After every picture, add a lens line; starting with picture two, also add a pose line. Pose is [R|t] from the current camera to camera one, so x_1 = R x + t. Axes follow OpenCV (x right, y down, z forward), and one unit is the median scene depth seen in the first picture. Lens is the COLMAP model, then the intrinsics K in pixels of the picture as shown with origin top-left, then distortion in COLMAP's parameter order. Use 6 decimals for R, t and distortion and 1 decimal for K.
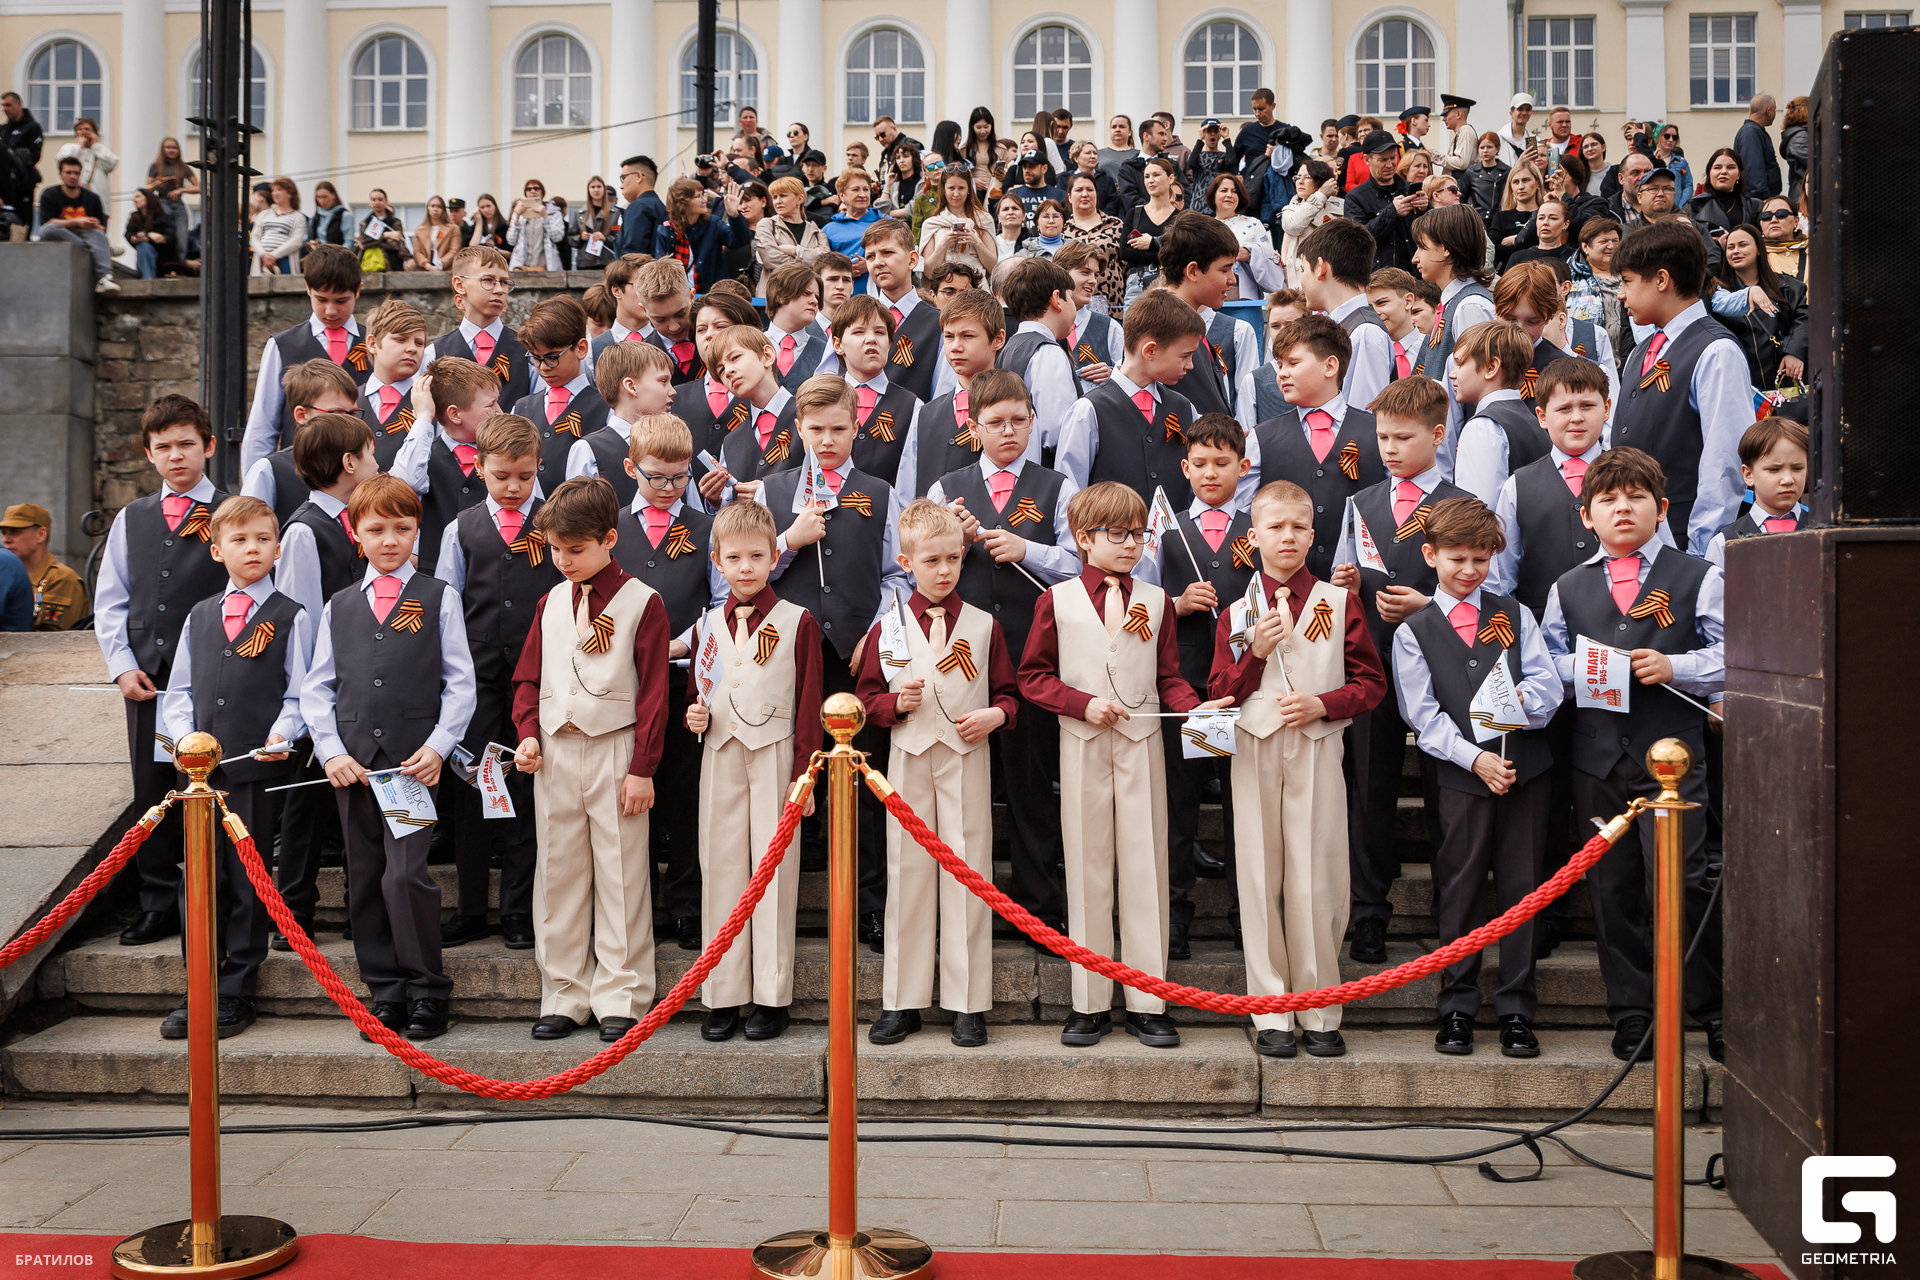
lens RADIAL K [[2049.5, 0, 936.0], [0, 2049.5, 642.7], [0, 0, 1]] dist [-0.011374, -0.010395]
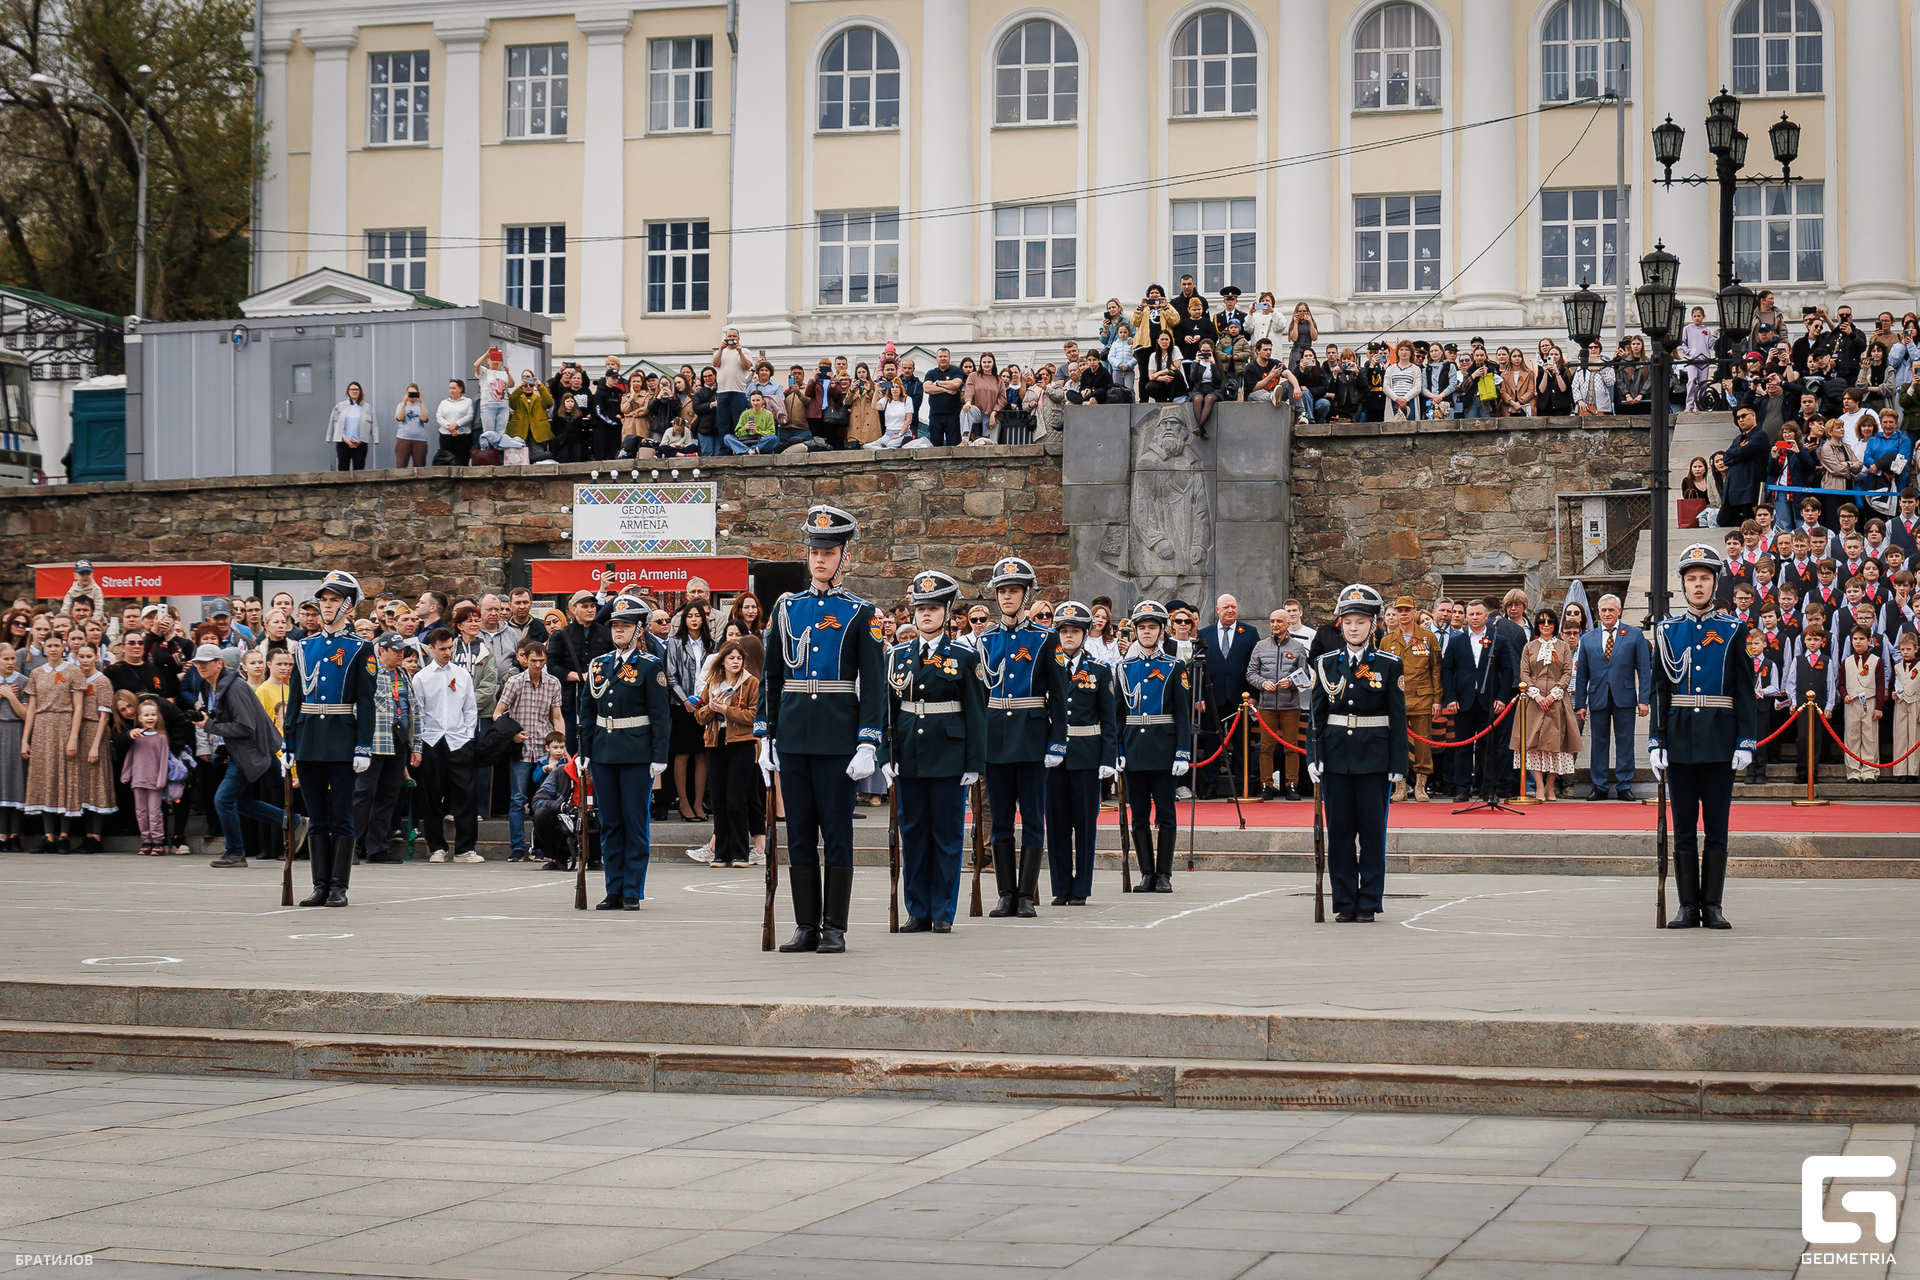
lens RADIAL K [[3646.8, 0, 920.3], [0, 3646.8, 609.9], [0, 0, 1]] dist [-0.000841, -1.256576]
pose [[0.974904, -0.002242, -0.222614, -0.038819], [-0.003325, 0.999691, -0.024627, 0.005422], [0.222600, 0.024749, 0.974596, -0.590911]]
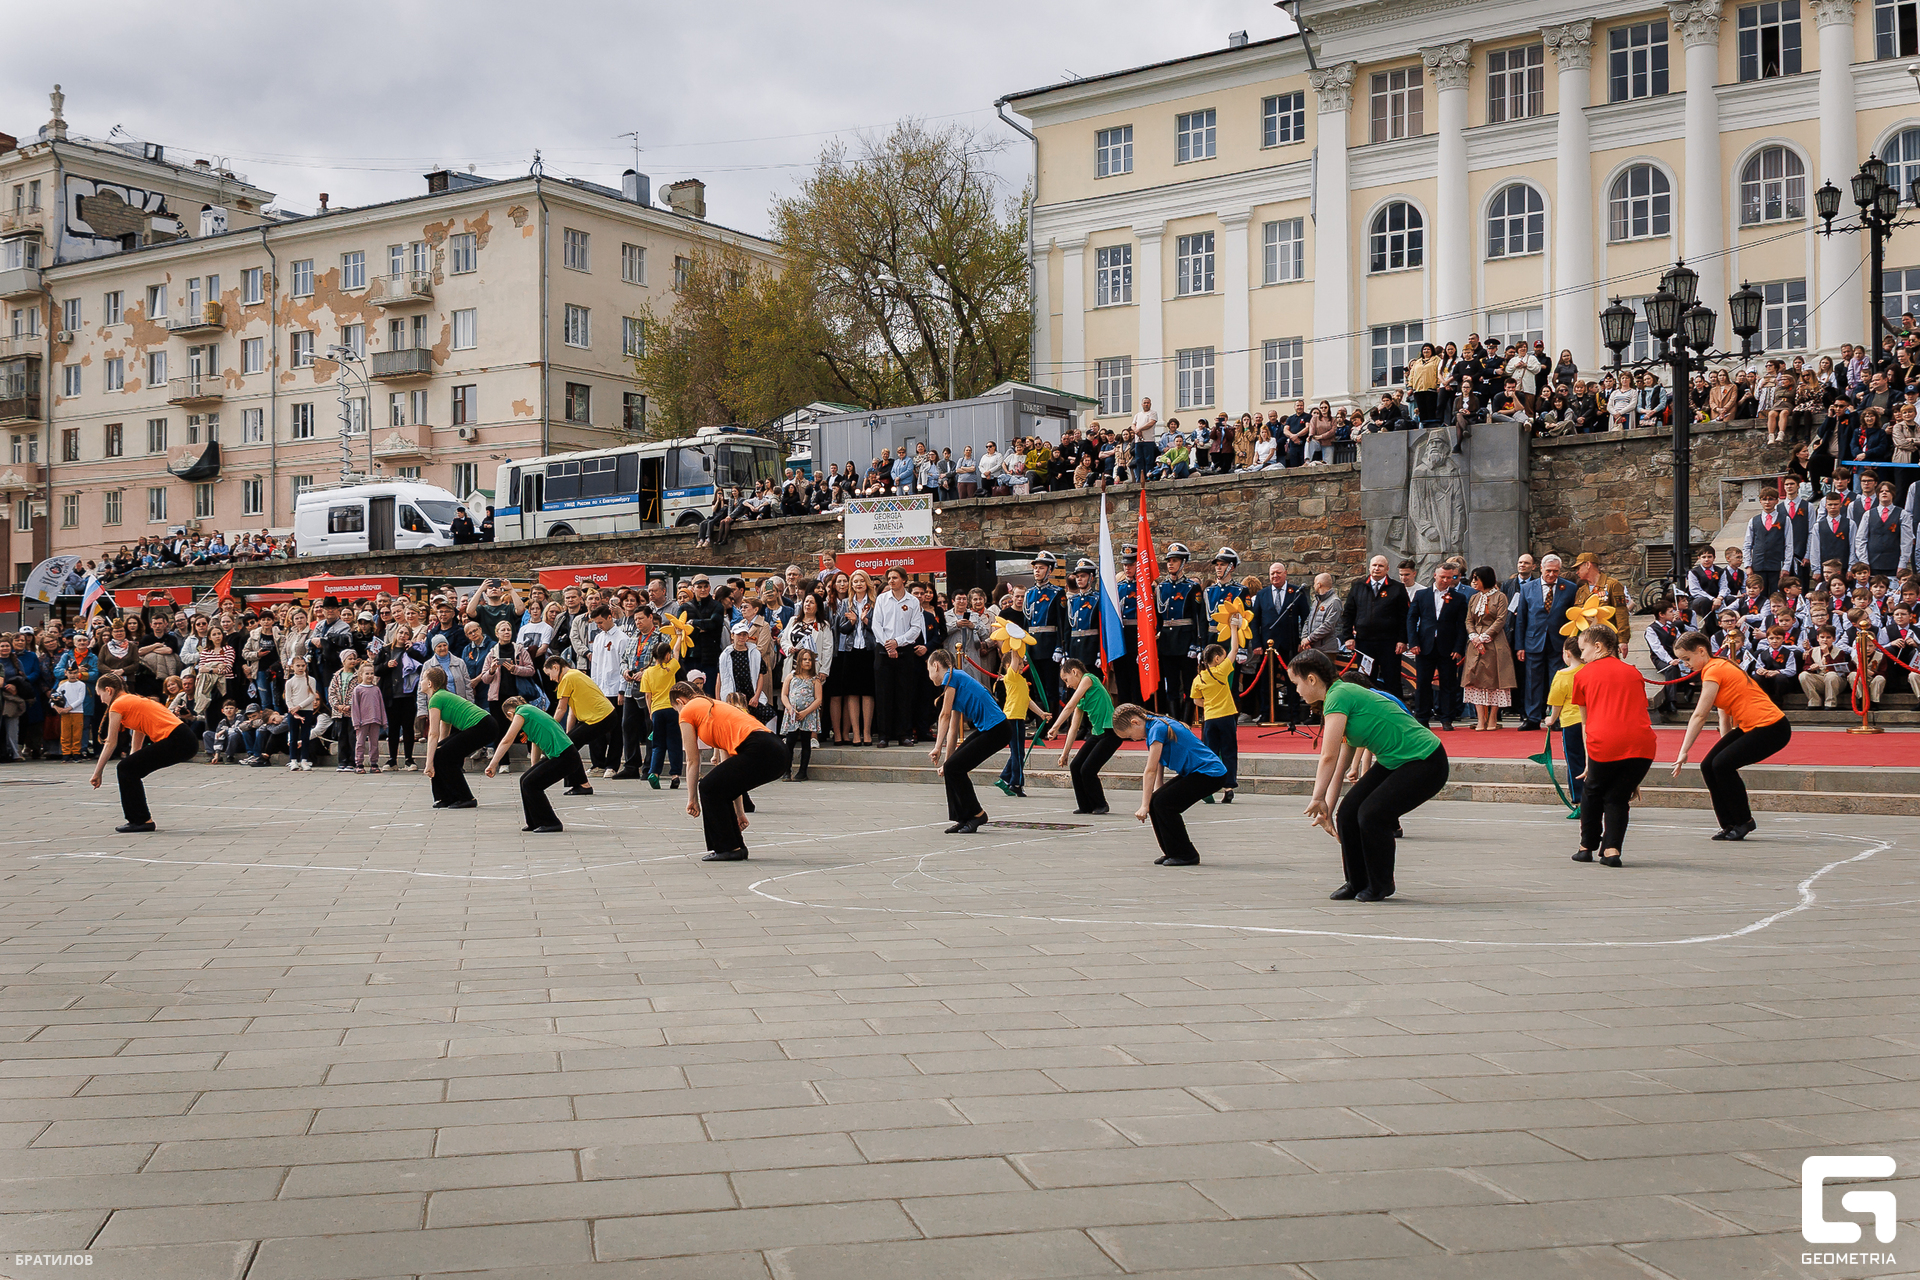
lens RADIAL K [[2044.4, 0, 939.9], [0, 2044.4, 639.2], [0, 0, 1]] dist [0.200338, -0.549828]
pose [[0.844985, -0.014913, -0.534582, 0.061816], [0.014292, 0.999884, -0.005303, 0.005144], [0.534599, -0.003159, 0.845100, -0.366144]]
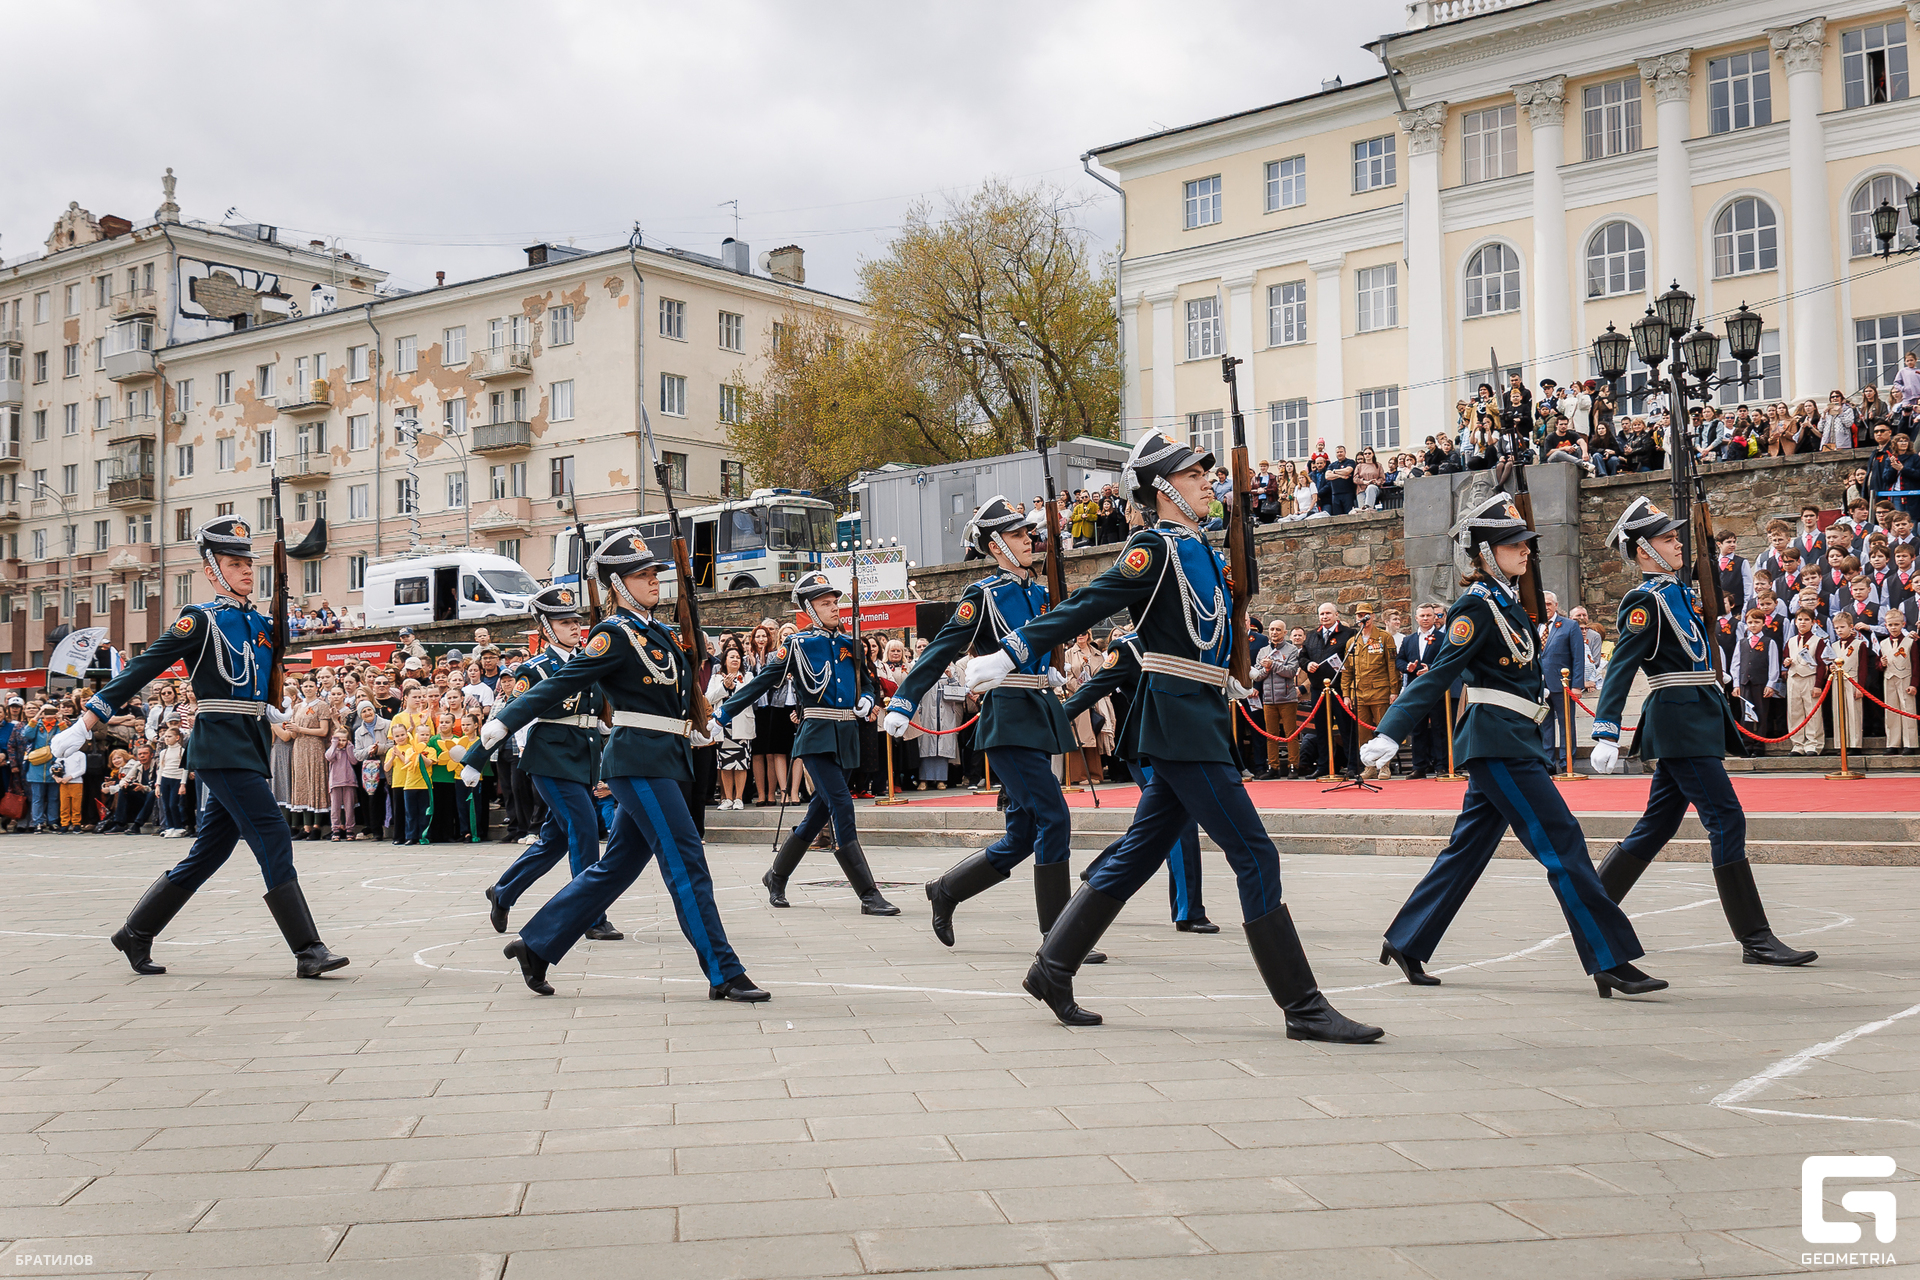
lens RADIAL K [[2076.2, 0, 960.0], [0, 2076.2, 640.0], [0, 0, 1]] dist [0.219904, -0.581427]
pose [[0.809106, -0.046001, -0.585859, 0.092952], [0.028286, 0.998825, -0.039363, 0.009352], [0.586981, 0.015277, 0.809456, -0.328825]]
